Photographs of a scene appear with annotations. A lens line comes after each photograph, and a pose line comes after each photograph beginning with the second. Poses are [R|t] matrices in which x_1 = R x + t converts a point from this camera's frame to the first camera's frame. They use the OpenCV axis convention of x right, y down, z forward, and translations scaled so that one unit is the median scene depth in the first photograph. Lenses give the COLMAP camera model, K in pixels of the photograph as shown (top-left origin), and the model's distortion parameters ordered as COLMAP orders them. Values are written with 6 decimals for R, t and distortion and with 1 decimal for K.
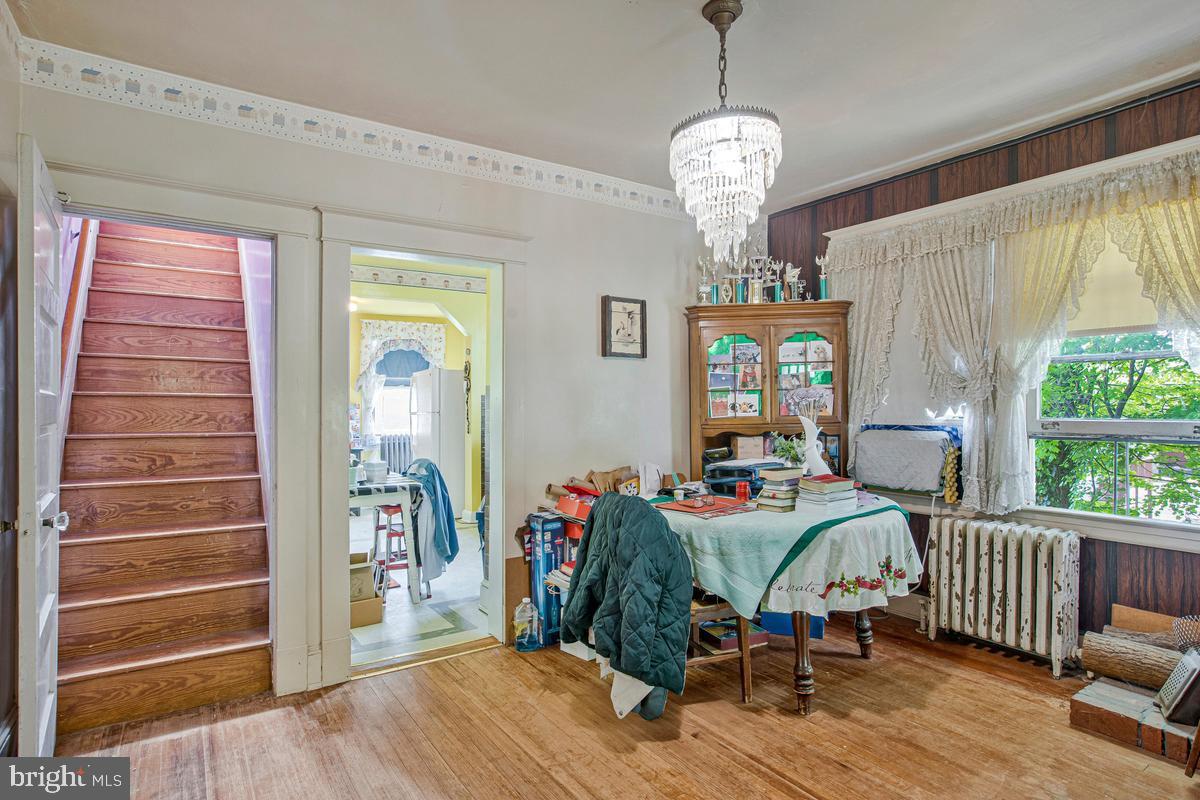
lens RADIAL K [[628.9, 0, 600.0], [0, 628.9, 400.0], [0, 0, 1]] dist [-0.070023, 0.058095]
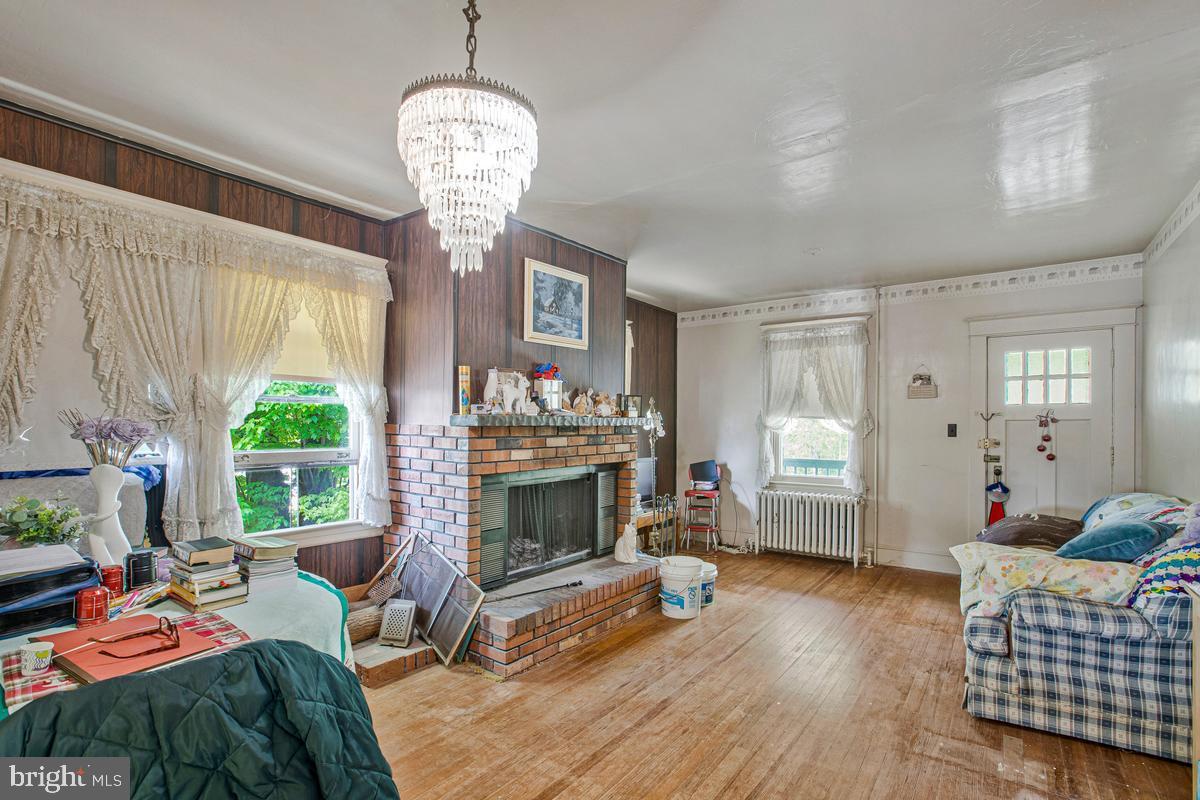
lens RADIAL K [[545.5, 0, 603.5], [0, 545.5, 437.5], [0, 0, 1]] dist [-0.030740, 0.000502]
pose [[-0.314220, -0.017602, 0.949187, -0.325122], [-0.009821, 0.999835, 0.015291, -0.013767], [-0.949299, -0.004517, -0.314341, 0.660532]]
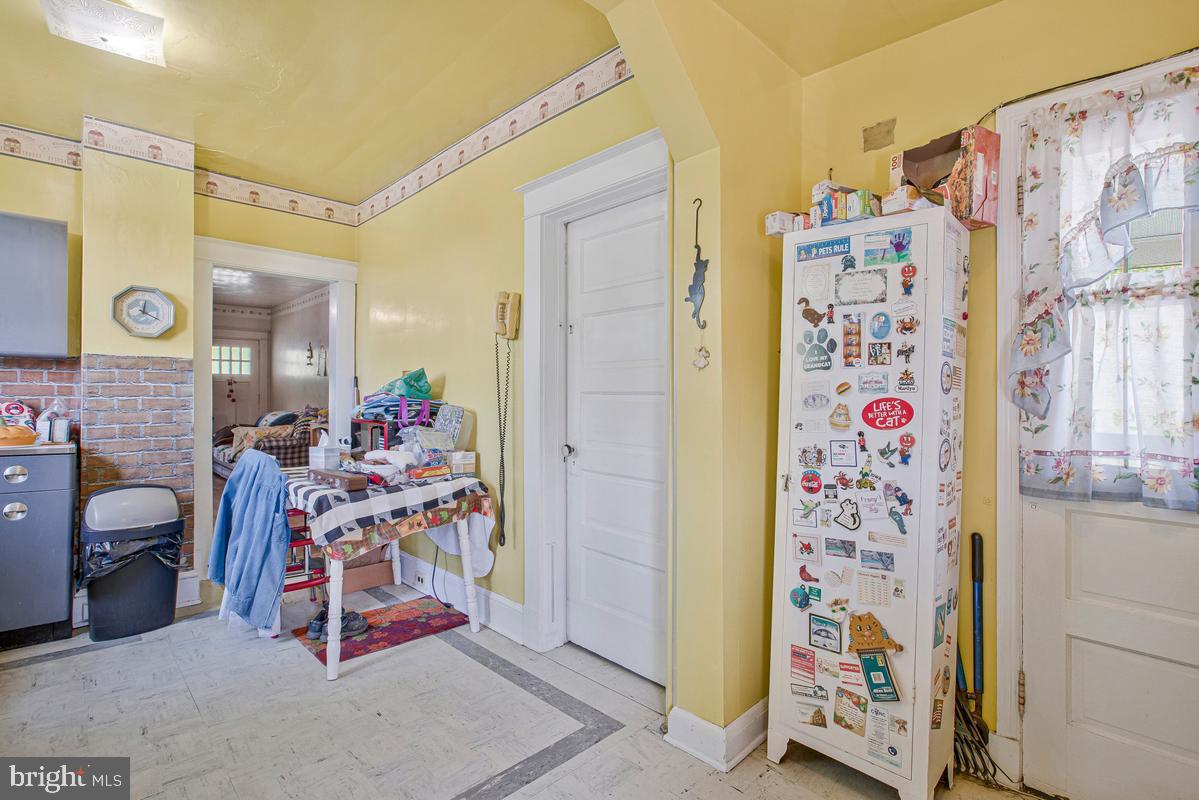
lens RADIAL K [[553.0, 0, 600.0], [0, 553.0, 394.1], [0, 0, 1]] dist [-0.051116, 0.019726]
pose [[-0.983620, -0.003050, -0.180228, -0.747836], [-0.001073, 0.999938, -0.011062, 0.042296], [0.180251, -0.010687, -0.983563, 2.231976]]
